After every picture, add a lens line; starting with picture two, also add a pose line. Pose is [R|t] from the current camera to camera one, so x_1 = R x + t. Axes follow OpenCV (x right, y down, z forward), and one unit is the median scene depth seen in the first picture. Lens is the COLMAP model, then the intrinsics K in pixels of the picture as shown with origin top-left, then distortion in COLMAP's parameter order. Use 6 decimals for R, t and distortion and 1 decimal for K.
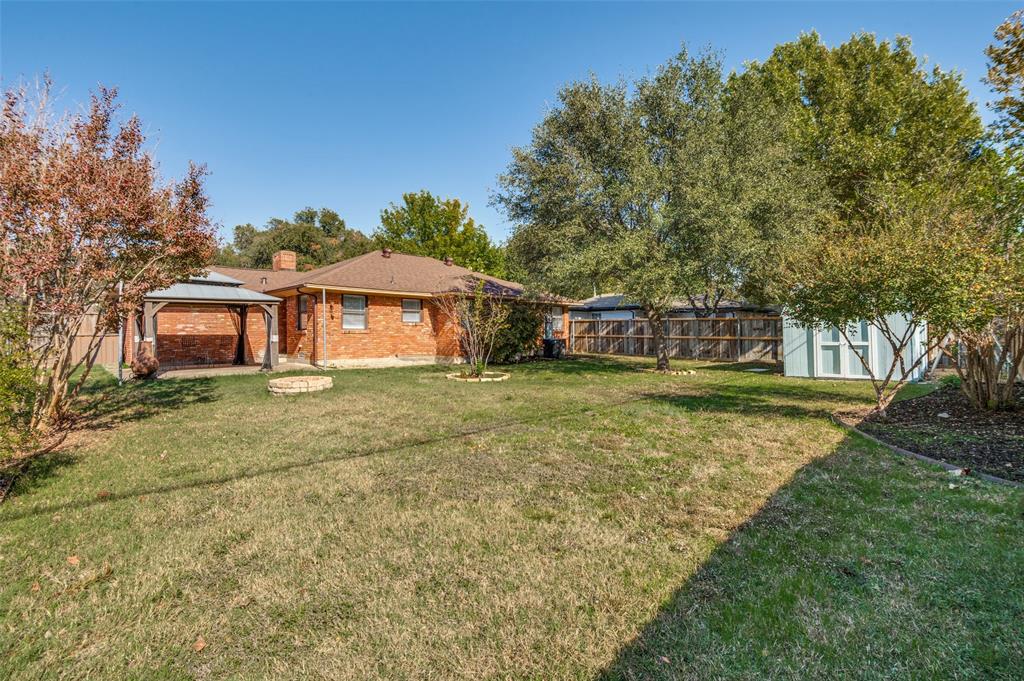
lens RADIAL K [[467.2, 0, 513.1], [0, 467.2, 337.5], [0, 0, 1]] dist [-0.021299, 0.003837]
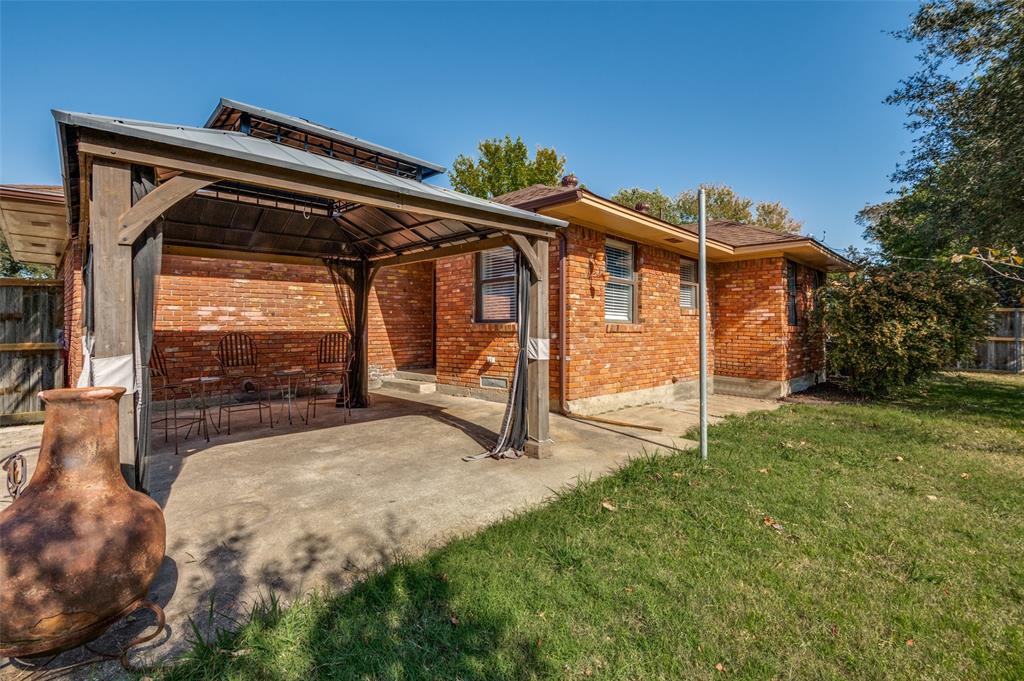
lens RADIAL K [[467.2, 0, 510.0], [0, 467.2, 333.7], [0, 0, 1]] dist [-0.021299, 0.003837]
pose [[0.999955, 0.008633, 0.003938, -0.433830], [-0.008649, 0.999954, 0.004183, -0.007669], [-0.003902, -0.004217, 0.999983, 0.563808]]
